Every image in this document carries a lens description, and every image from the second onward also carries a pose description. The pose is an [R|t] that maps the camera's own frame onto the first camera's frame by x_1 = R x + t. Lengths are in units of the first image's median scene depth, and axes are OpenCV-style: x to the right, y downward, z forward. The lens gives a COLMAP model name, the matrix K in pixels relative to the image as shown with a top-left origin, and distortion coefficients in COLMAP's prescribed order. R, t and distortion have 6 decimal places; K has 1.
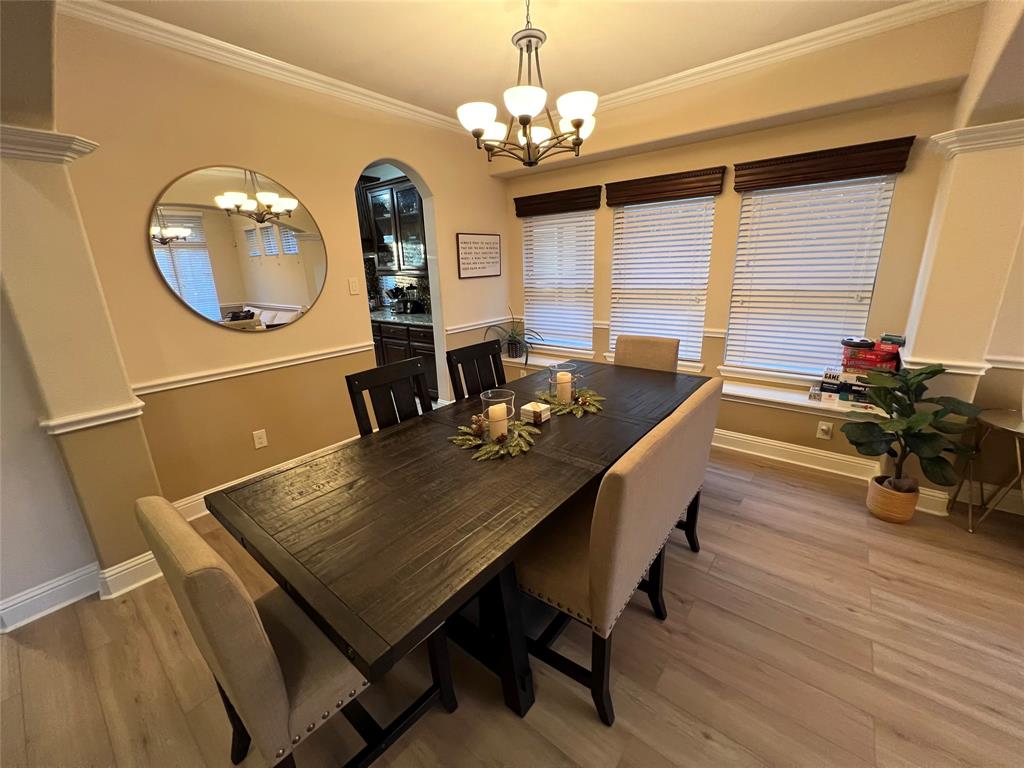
lens RADIAL K [[409.6, 0, 511.9], [0, 409.6, 383.6], [0, 0, 1]] dist [-0.002922, 0.001754]
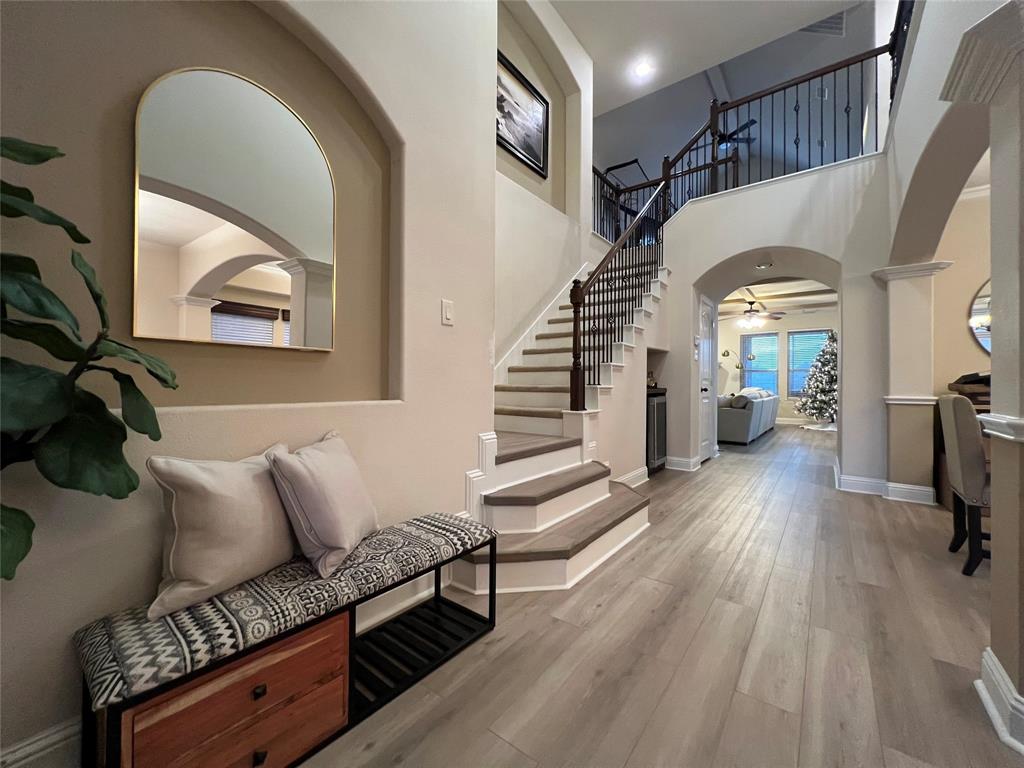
lens RADIAL K [[409.6, 0, 510.6], [0, 409.6, 381.9], [0, 0, 1]] dist [-0.002922, 0.001754]
pose [[0.006378, 0.020883, -0.999762, 0.941285], [-0.280730, 0.959613, 0.018254, 0.521749], [0.959766, 0.280547, 0.011983, -0.892888]]
